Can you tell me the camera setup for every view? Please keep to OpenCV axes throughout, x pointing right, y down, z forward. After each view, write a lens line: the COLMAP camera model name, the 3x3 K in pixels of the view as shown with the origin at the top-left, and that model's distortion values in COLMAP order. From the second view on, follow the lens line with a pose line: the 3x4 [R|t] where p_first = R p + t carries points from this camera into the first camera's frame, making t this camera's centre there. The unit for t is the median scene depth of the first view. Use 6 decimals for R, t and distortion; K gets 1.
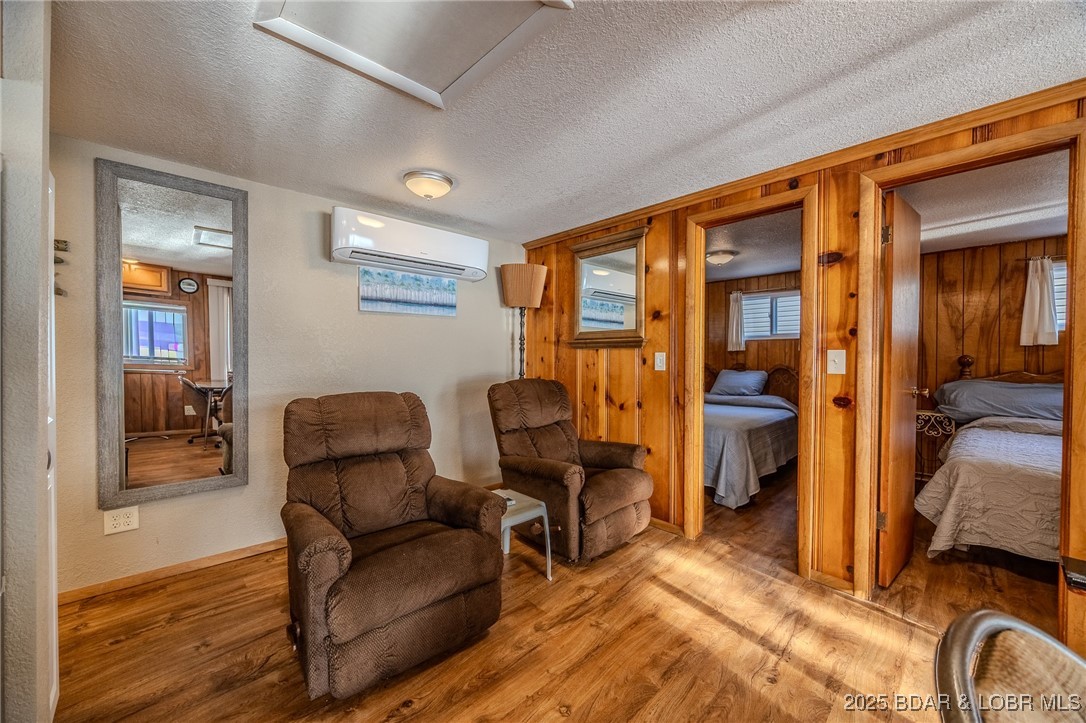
lens RADIAL K [[413.8, 0, 544.9], [0, 413.8, 359.4], [0, 0, 1]] dist [-0.000969, -0.000648]
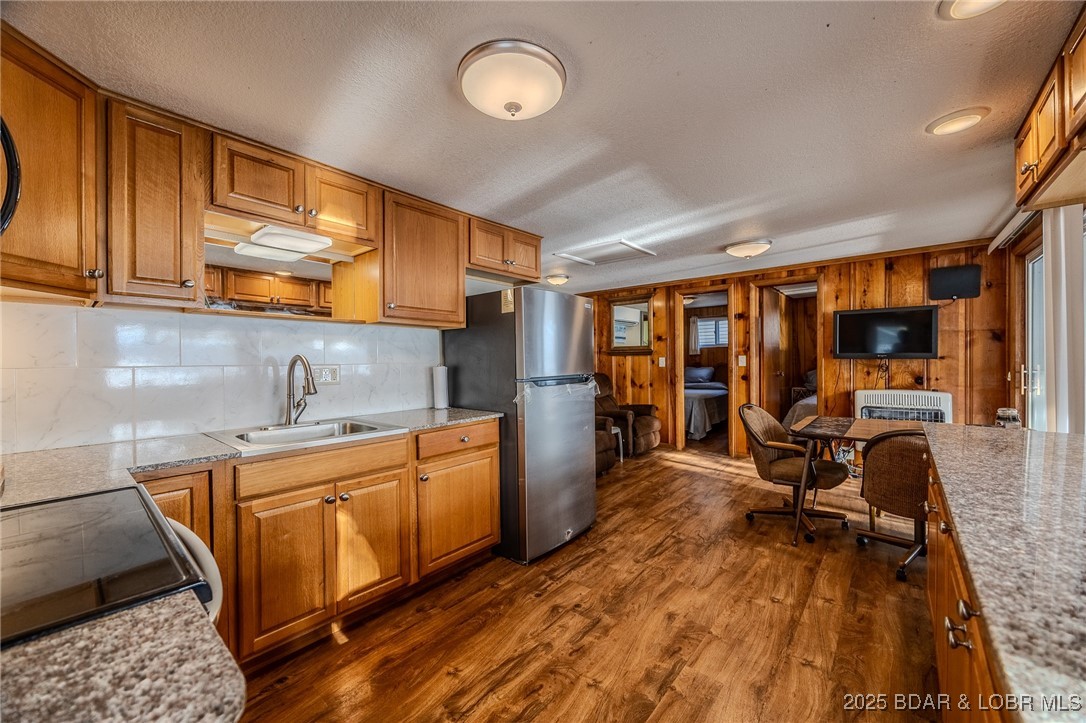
lens RADIAL K [[413.8, 0, 547.2], [0, 413.8, 359.5], [0, 0, 1]] dist [-0.000969, -0.000648]
pose [[0.993629, -0.016098, 0.111547, -0.437533], [0.016698, 0.999851, -0.004449, -0.006724], [-0.111458, 0.006283, 0.993749, -0.808574]]
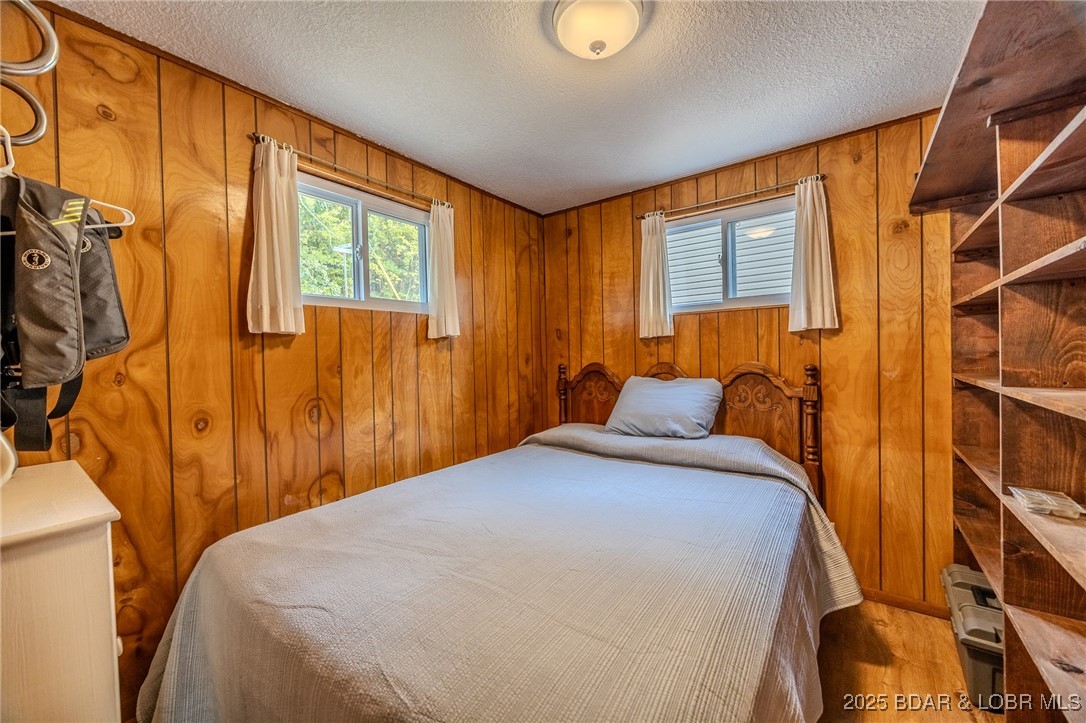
lens RADIAL K [[413.8, 0, 540.8], [0, 413.8, 359.7], [0, 0, 1]] dist [-0.000969, -0.000648]
pose [[0.986815, -0.026268, 0.159704, 0.419220], [0.025291, 0.999647, 0.008143, -0.002285], [-0.159861, -0.003996, 0.987131, 0.905992]]
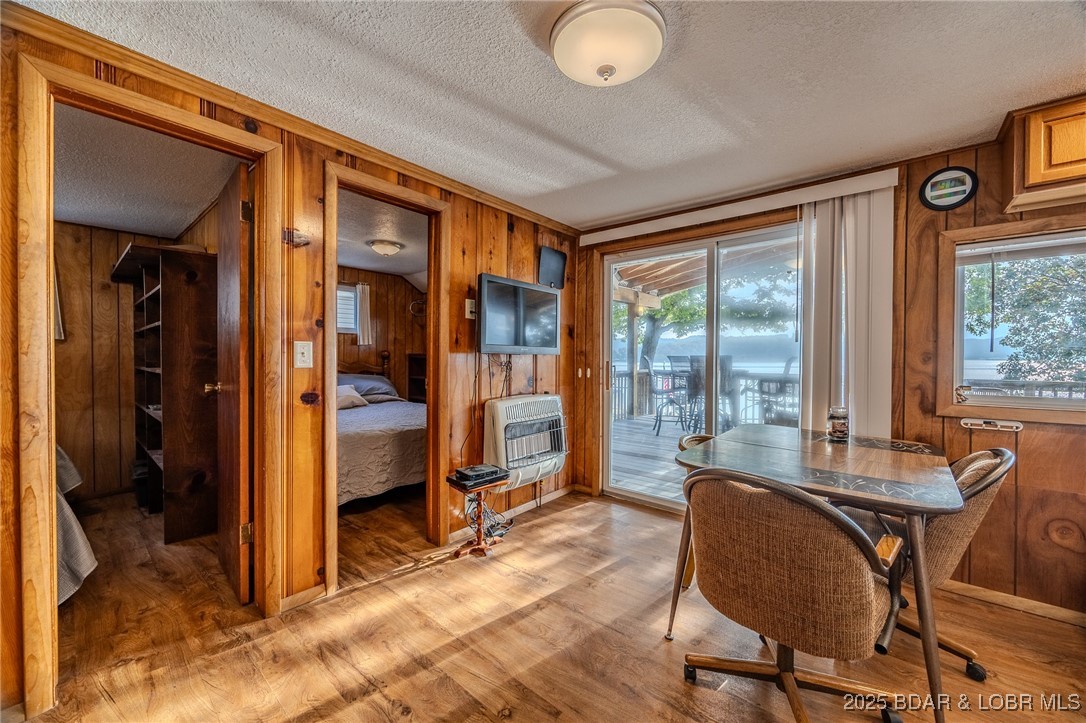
lens RADIAL K [[413.8, 0, 546.0], [0, 413.8, 361.7], [0, 0, 1]] dist [-0.000969, -0.000648]
pose [[-0.109627, -0.019768, 0.993776, -0.172721], [0.001851, 0.999796, 0.020092, 0.002951], [-0.993971, 0.004042, -0.109568, 0.386865]]
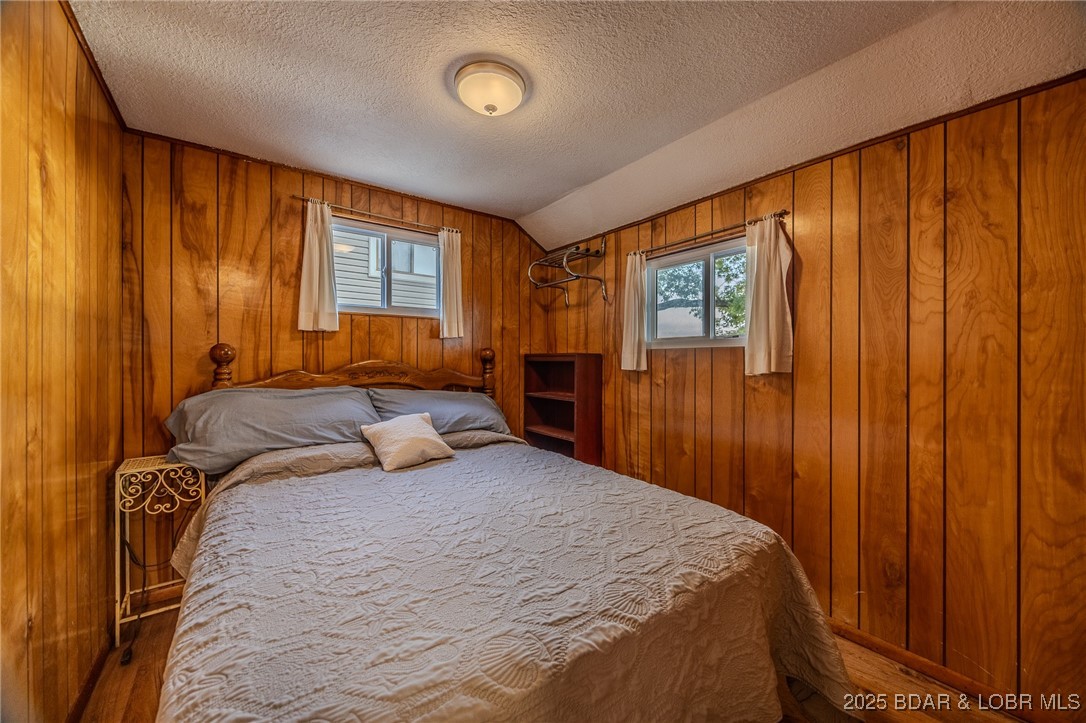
lens RADIAL K [[413.8, 0, 544.4], [0, 413.8, 360.8], [0, 0, 1]] dist [-0.000969, -0.000648]
pose [[0.121164, -0.007938, 0.992601, 0.617201], [0.005827, 0.999956, 0.007285, 0.012685], [-0.992615, 0.004901, 0.121205, 0.598600]]
